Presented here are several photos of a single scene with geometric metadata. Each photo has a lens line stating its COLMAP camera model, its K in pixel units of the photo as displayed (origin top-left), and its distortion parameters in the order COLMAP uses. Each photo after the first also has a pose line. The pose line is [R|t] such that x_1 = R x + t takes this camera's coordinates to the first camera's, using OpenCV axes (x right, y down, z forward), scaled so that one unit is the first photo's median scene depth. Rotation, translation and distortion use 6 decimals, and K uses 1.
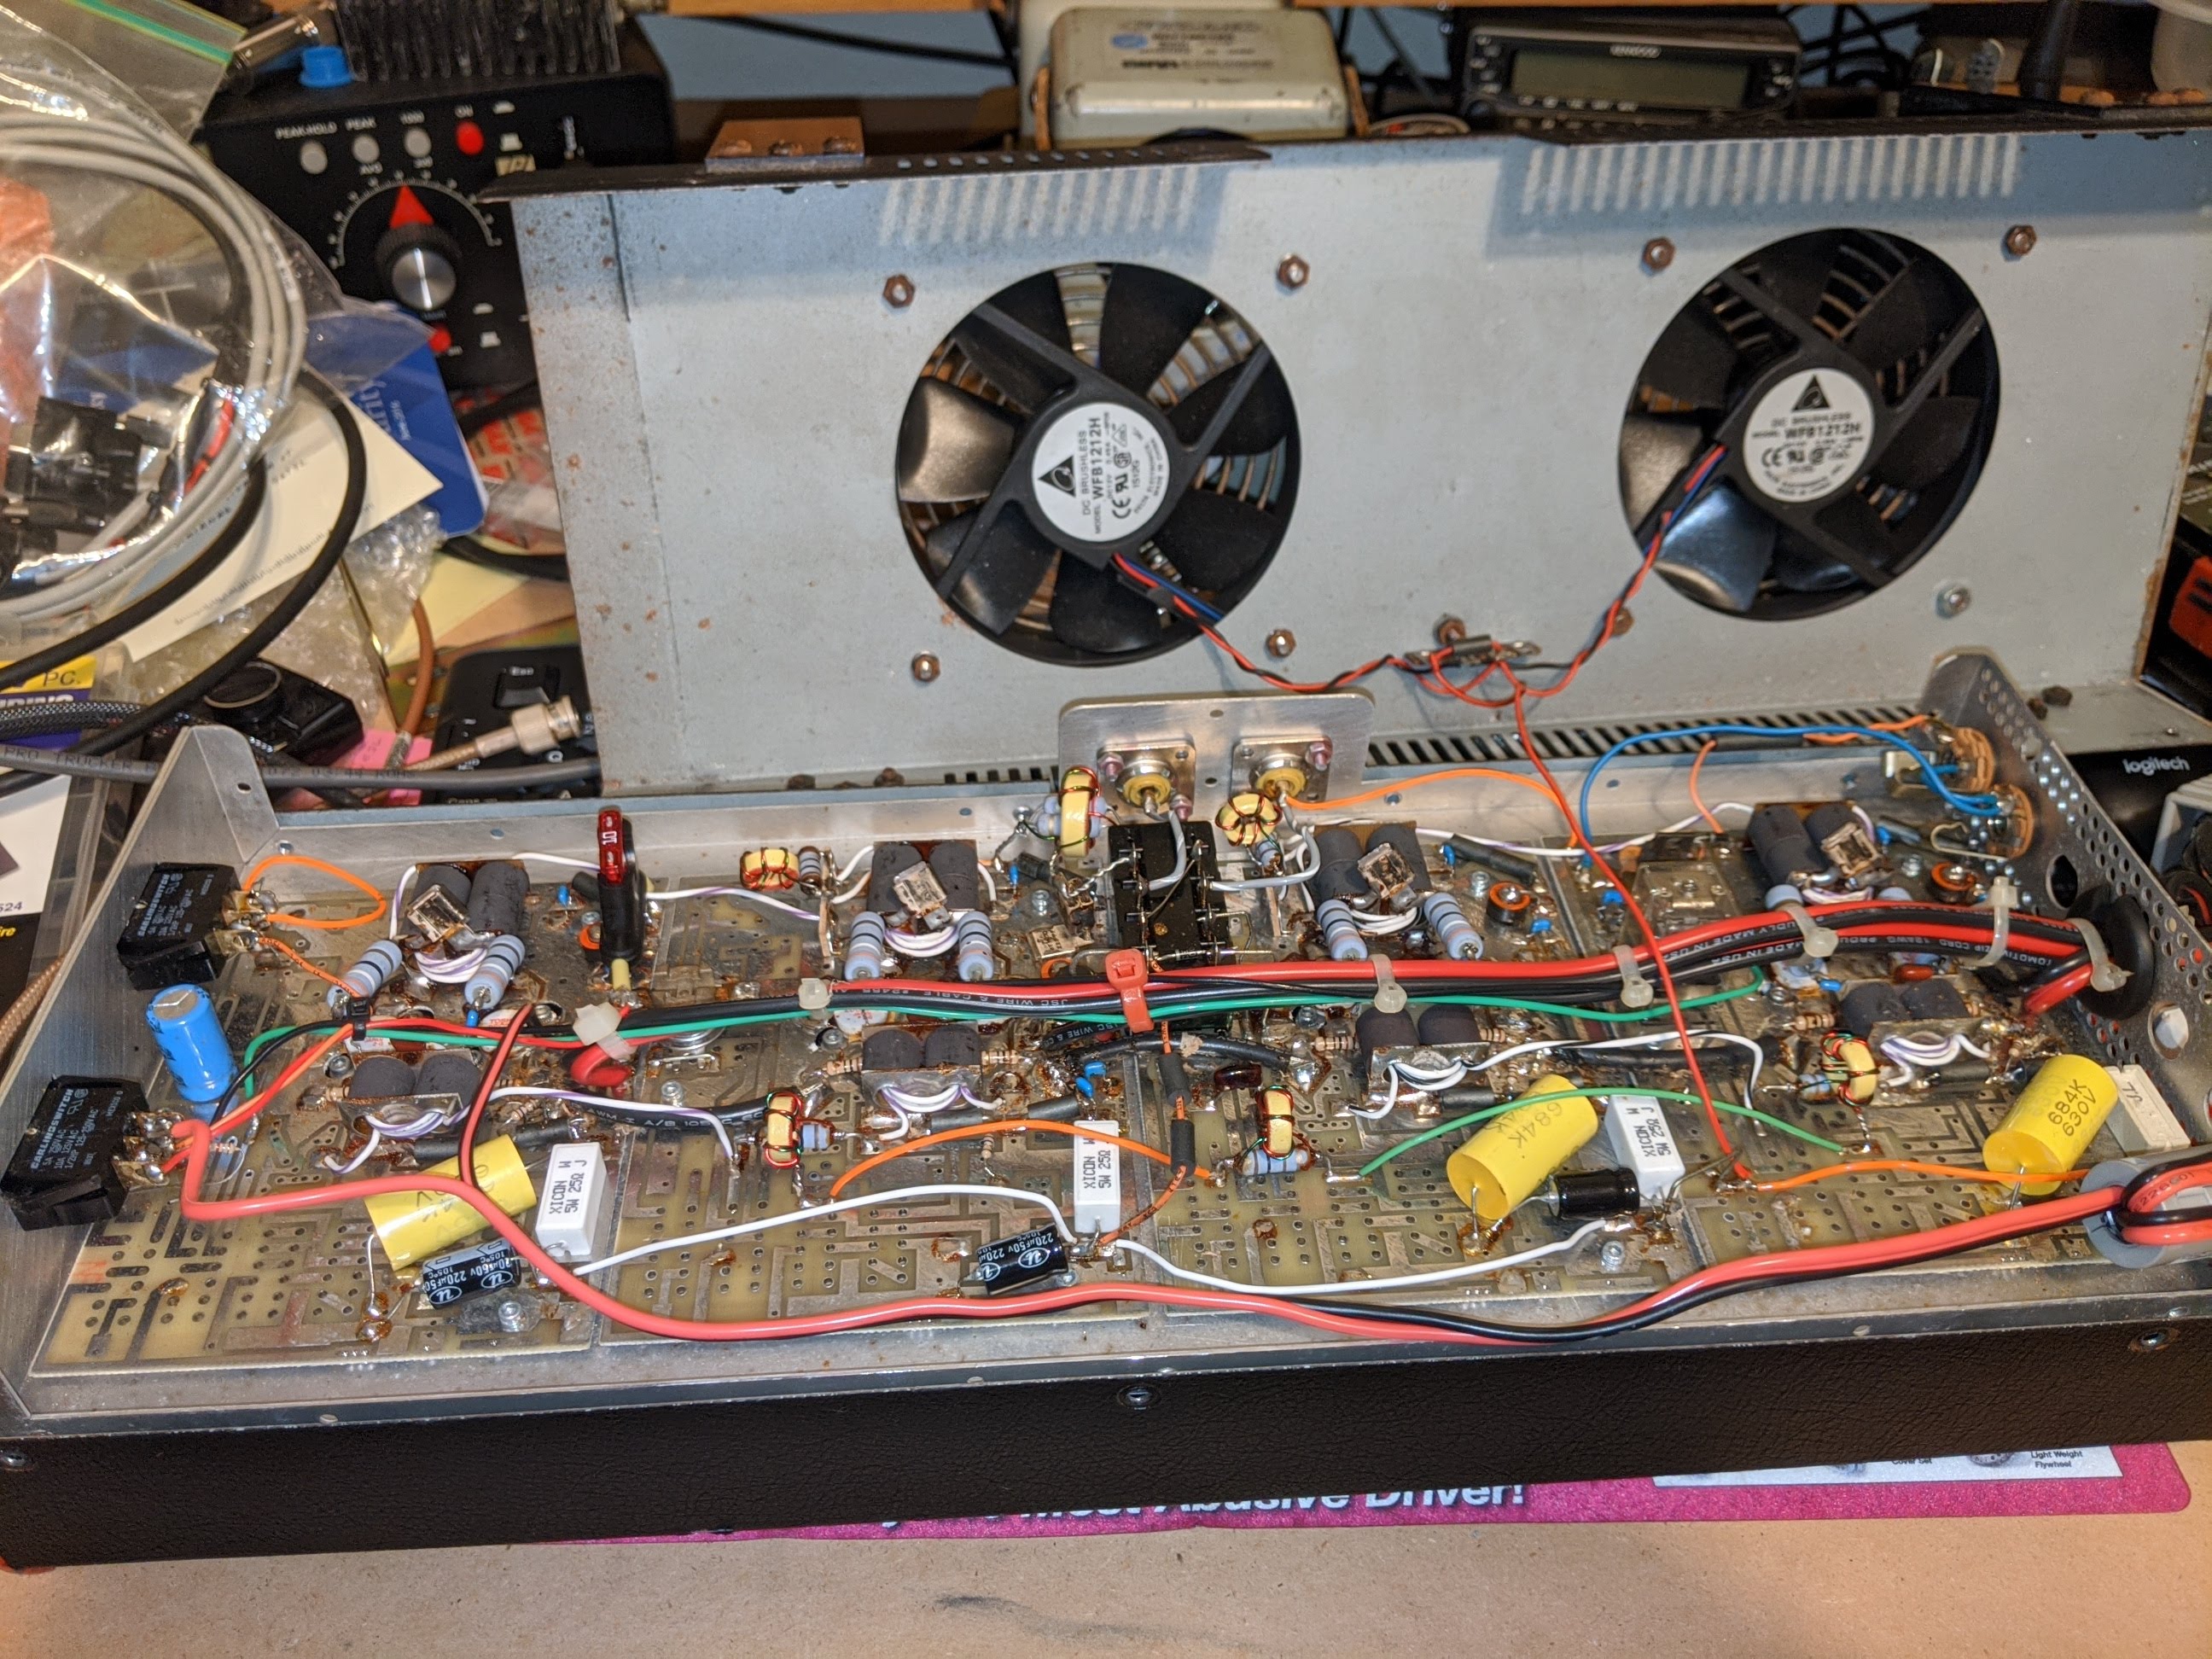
lens RADIAL K [[1828.2, 0, 1106.0], [0, 1828.2, 829.5], [0, 0, 1]] dist [0.015769, -0.097479]
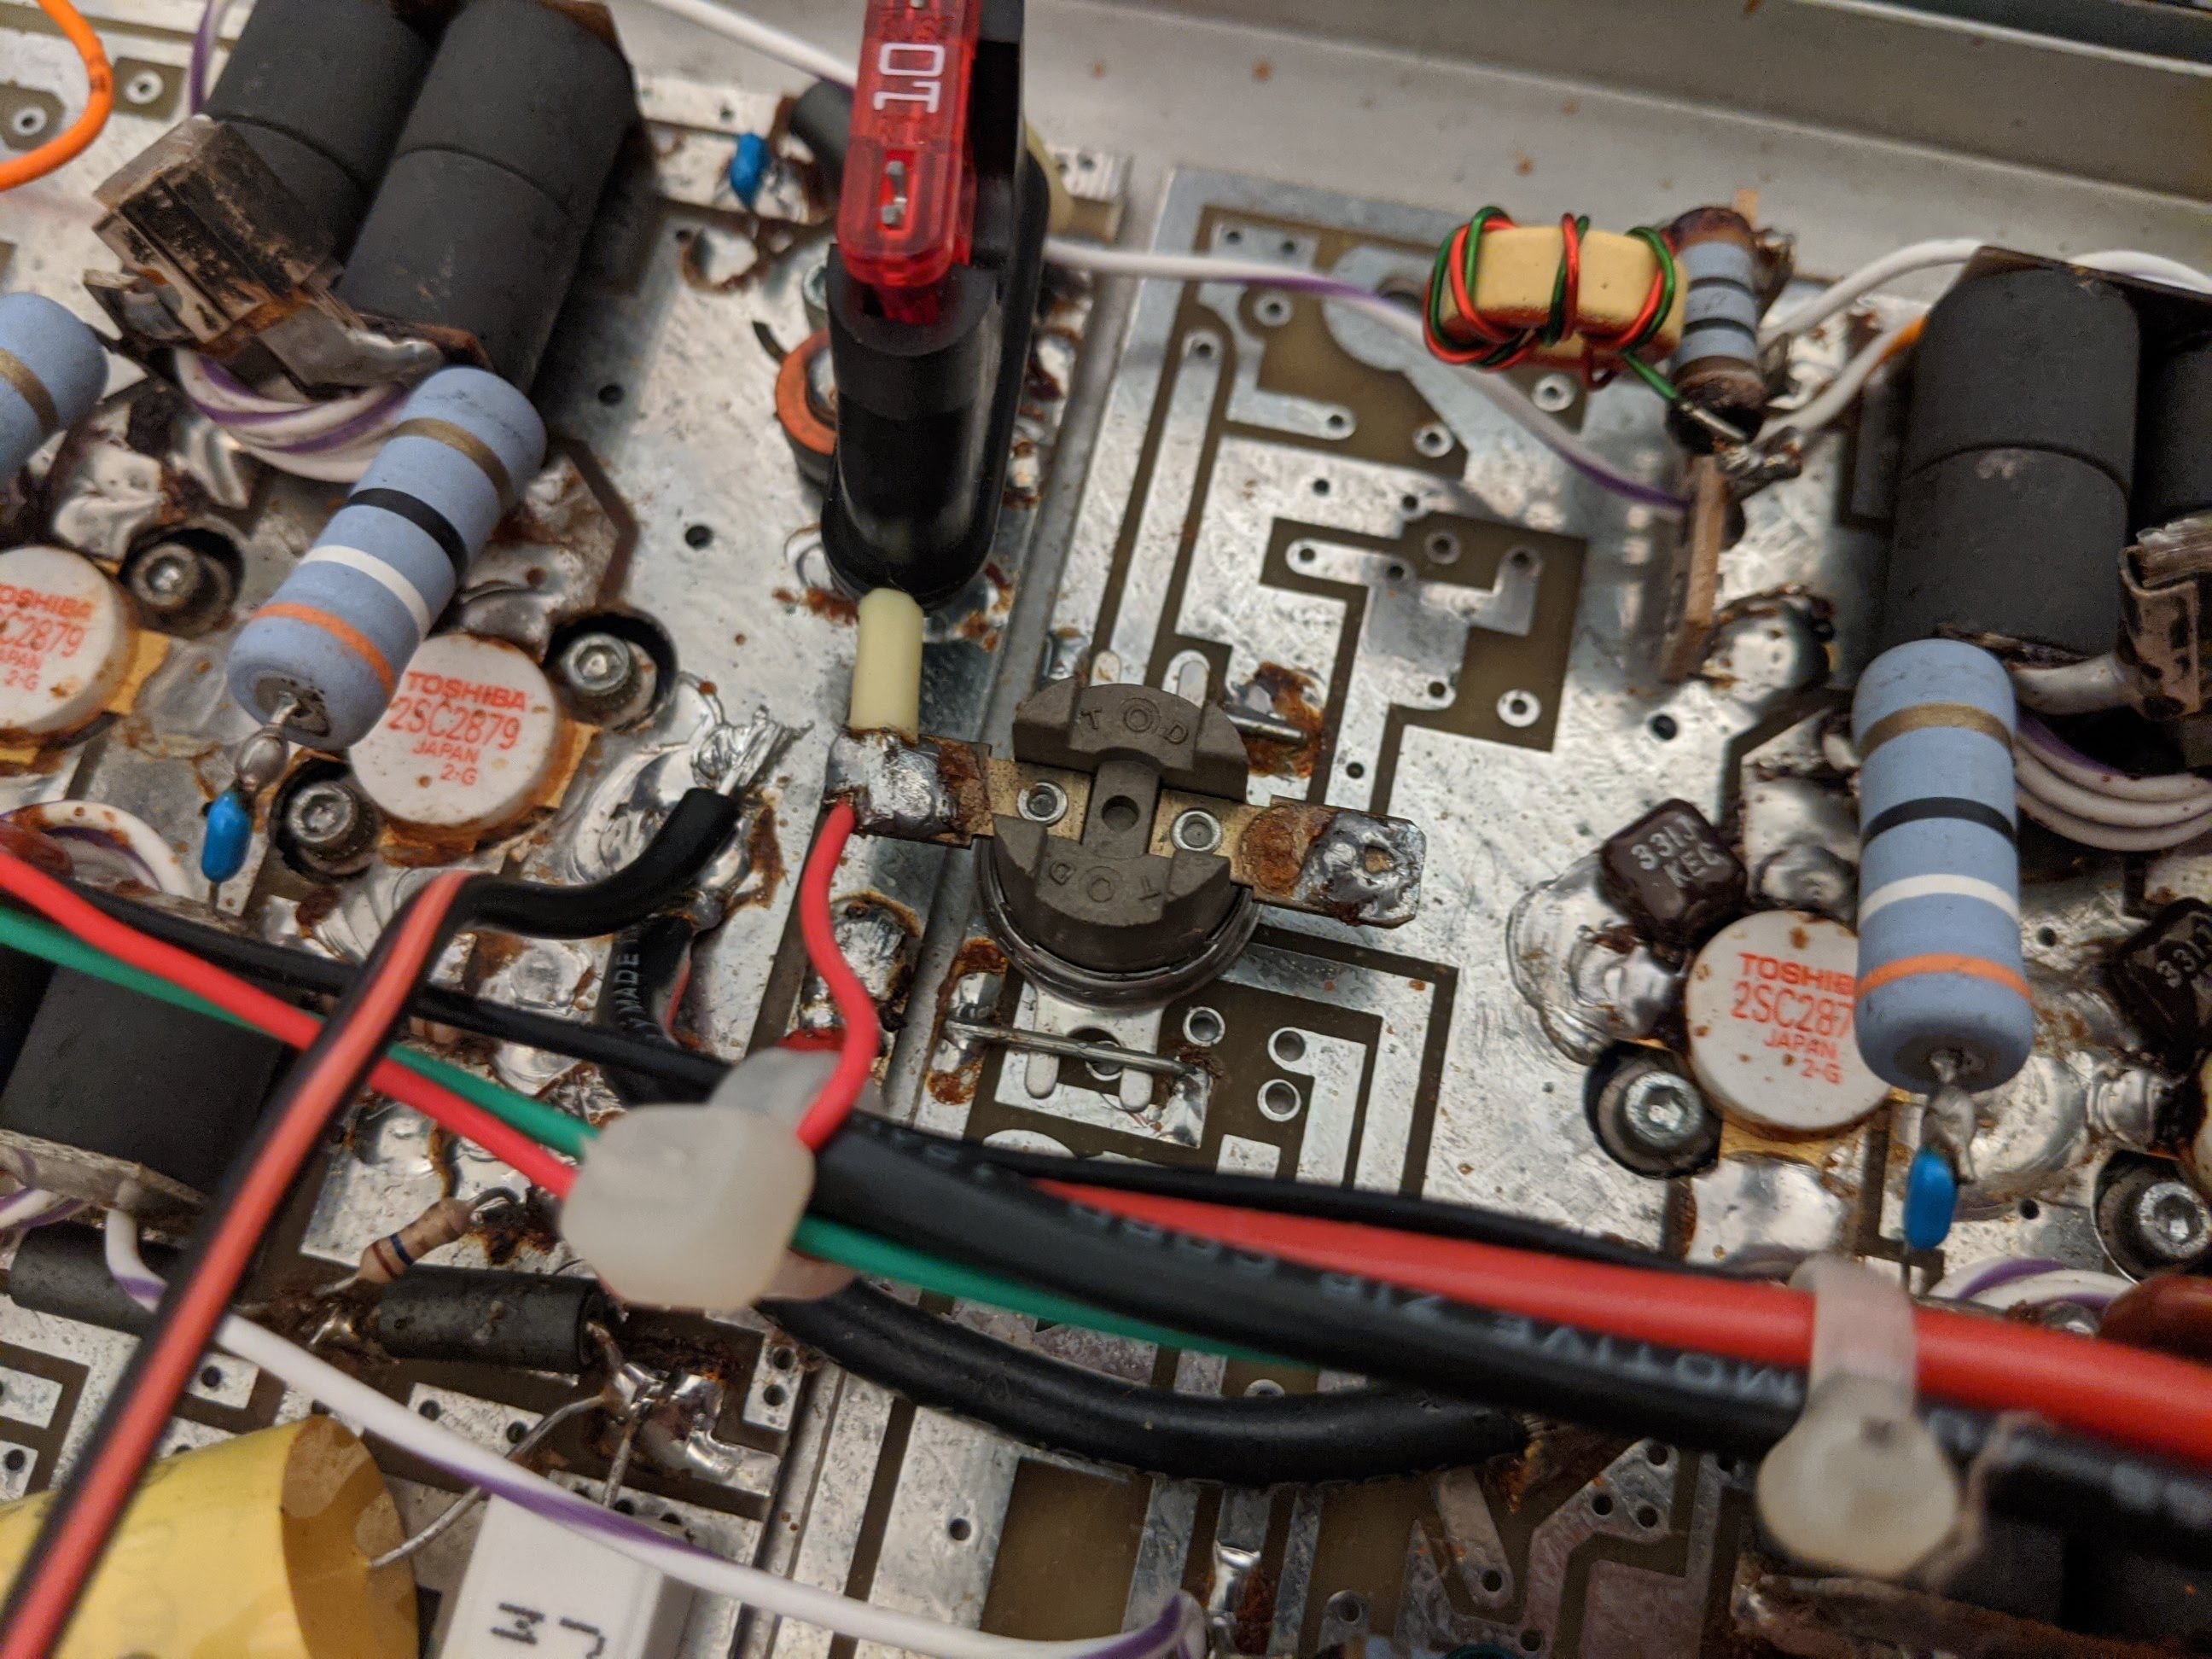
lens RADIAL K [[1828.2, 0, 1106.0], [0, 1828.2, 829.5], [0, 0, 1]] dist [0.015769, -0.097479]
pose [[0.957384, 0.271647, -0.098098, -0.196924], [-0.184166, 0.835831, 0.517175, -0.031563], [0.222482, -0.477069, 0.850239, 0.752967]]
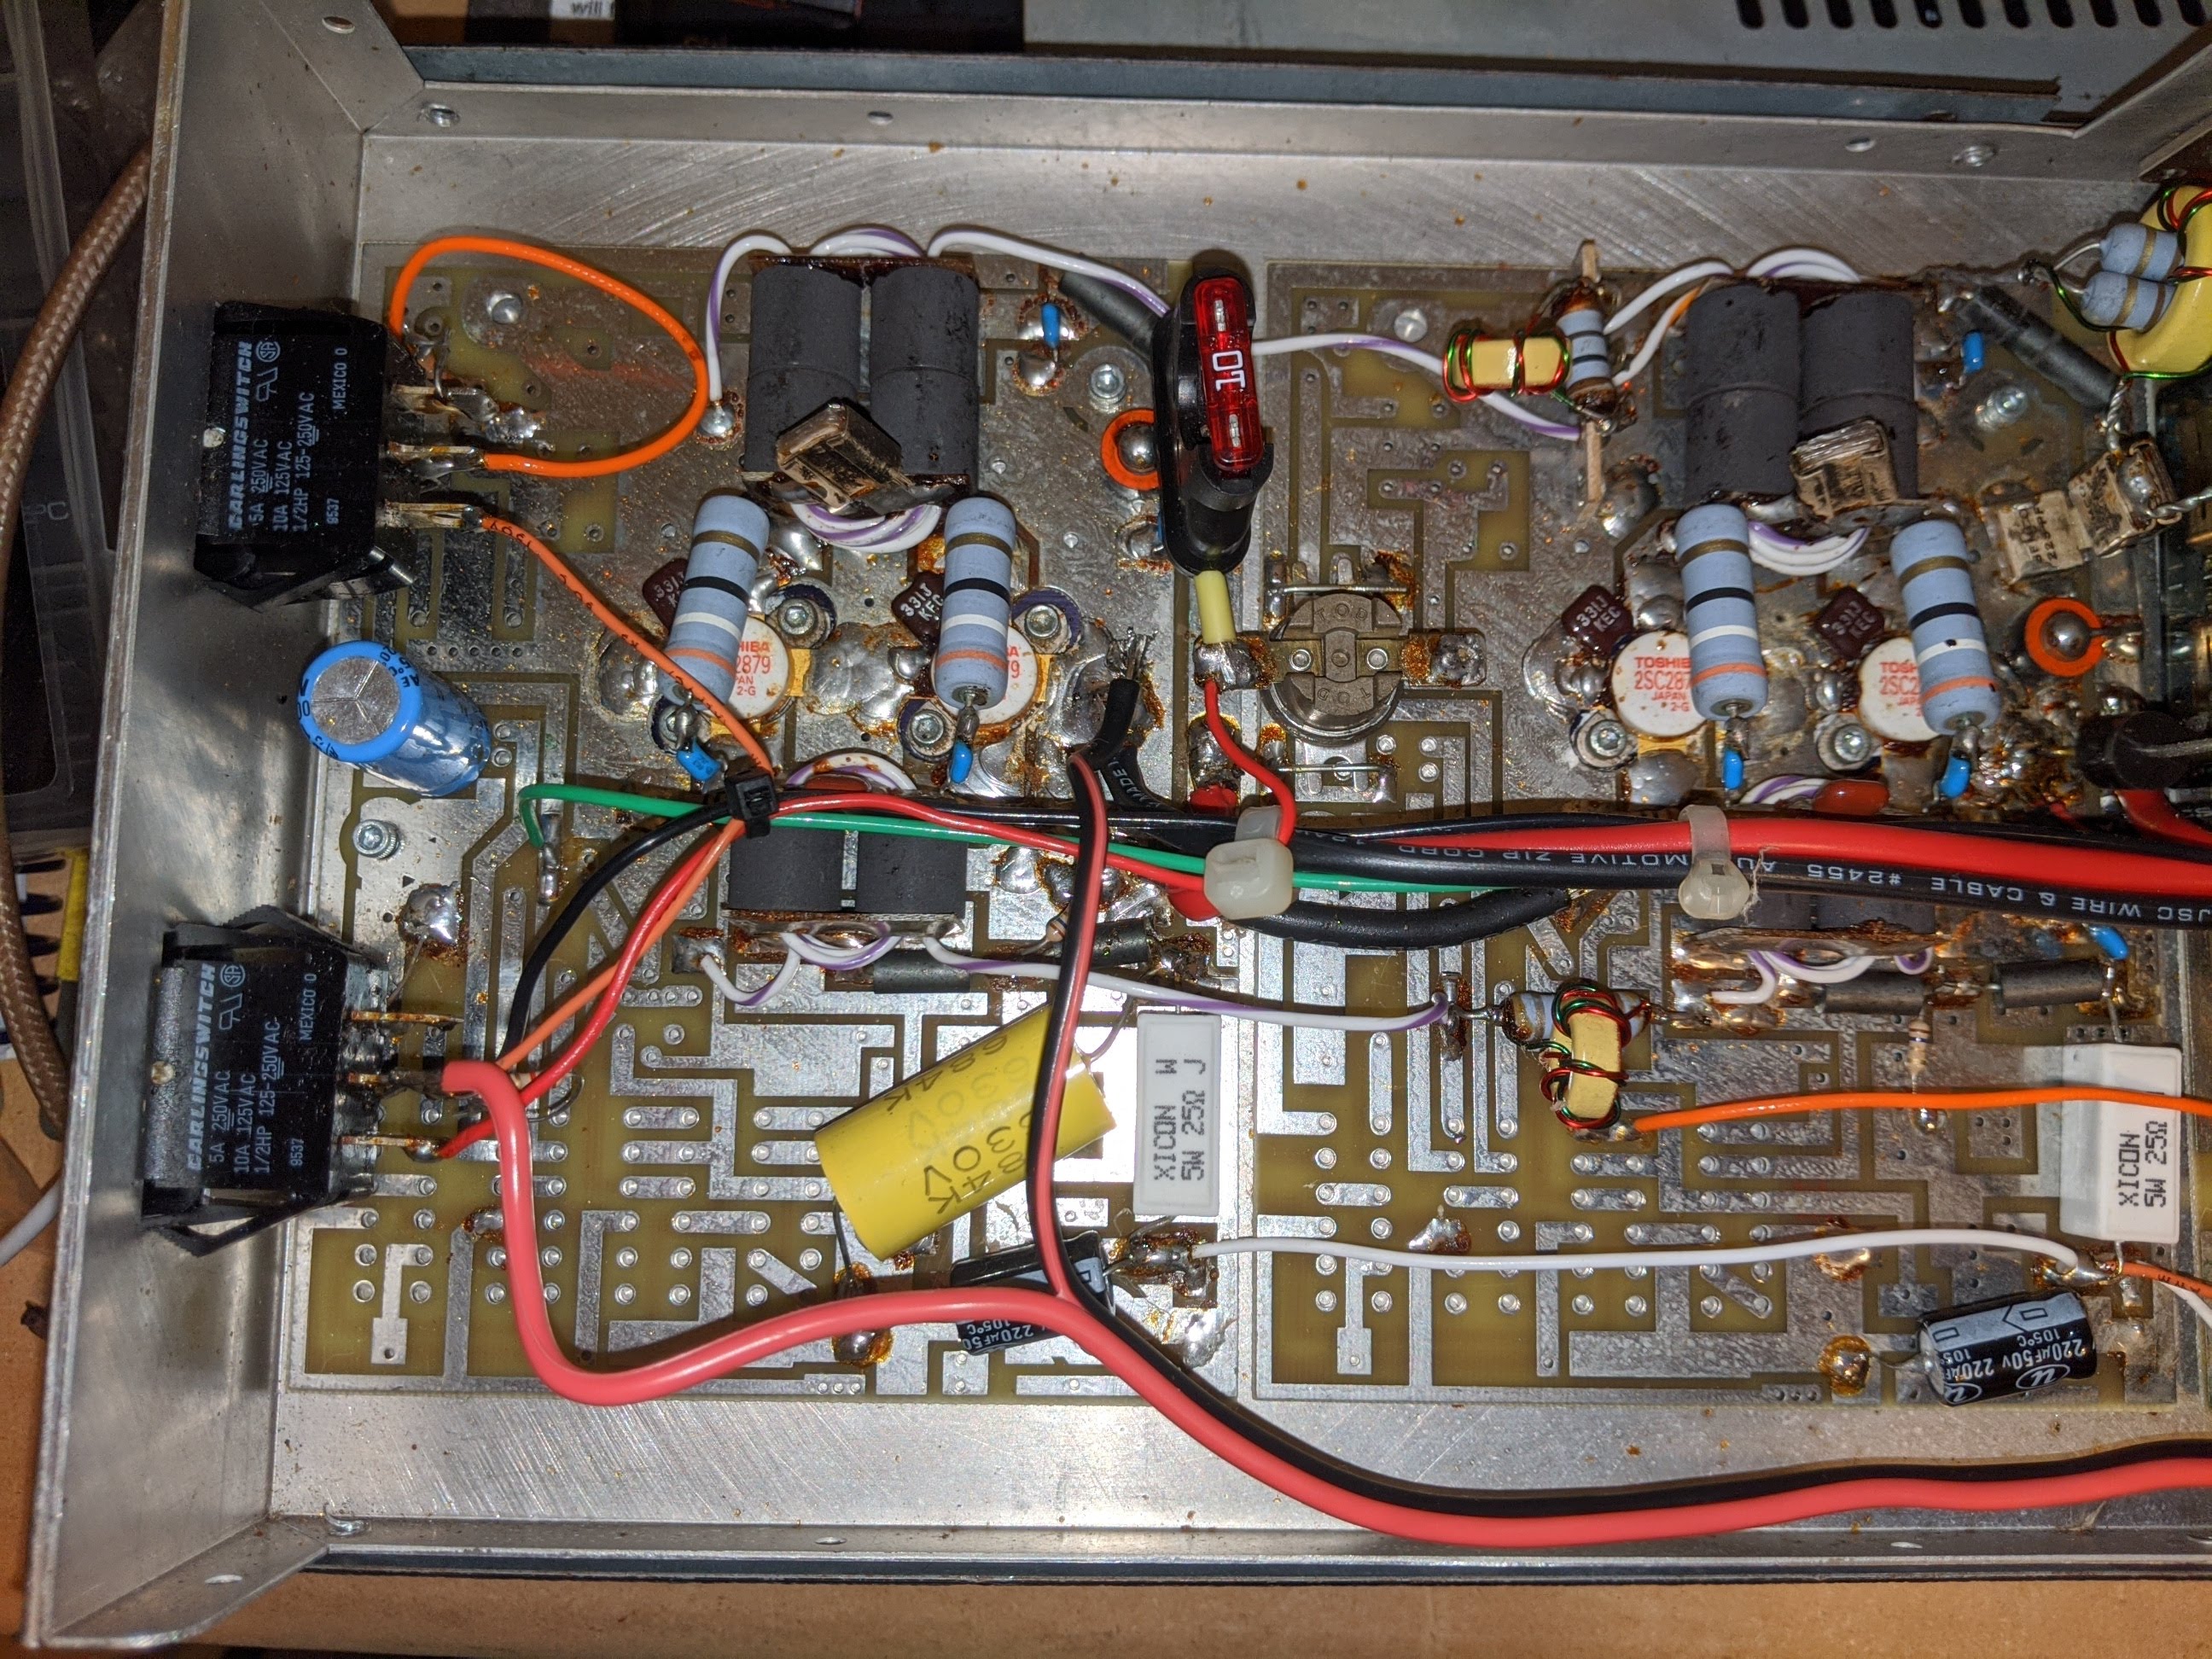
lens RADIAL K [[1828.2, 0, 1106.0], [0, 1828.2, 829.5], [0, 0, 1]] dist [0.015769, -0.097479]
pose [[0.996121, 0.086449, 0.016445, -0.281589], [-0.074101, 0.723222, 0.686629, -0.201908], [0.047465, -0.685183, 0.726822, 0.573182]]
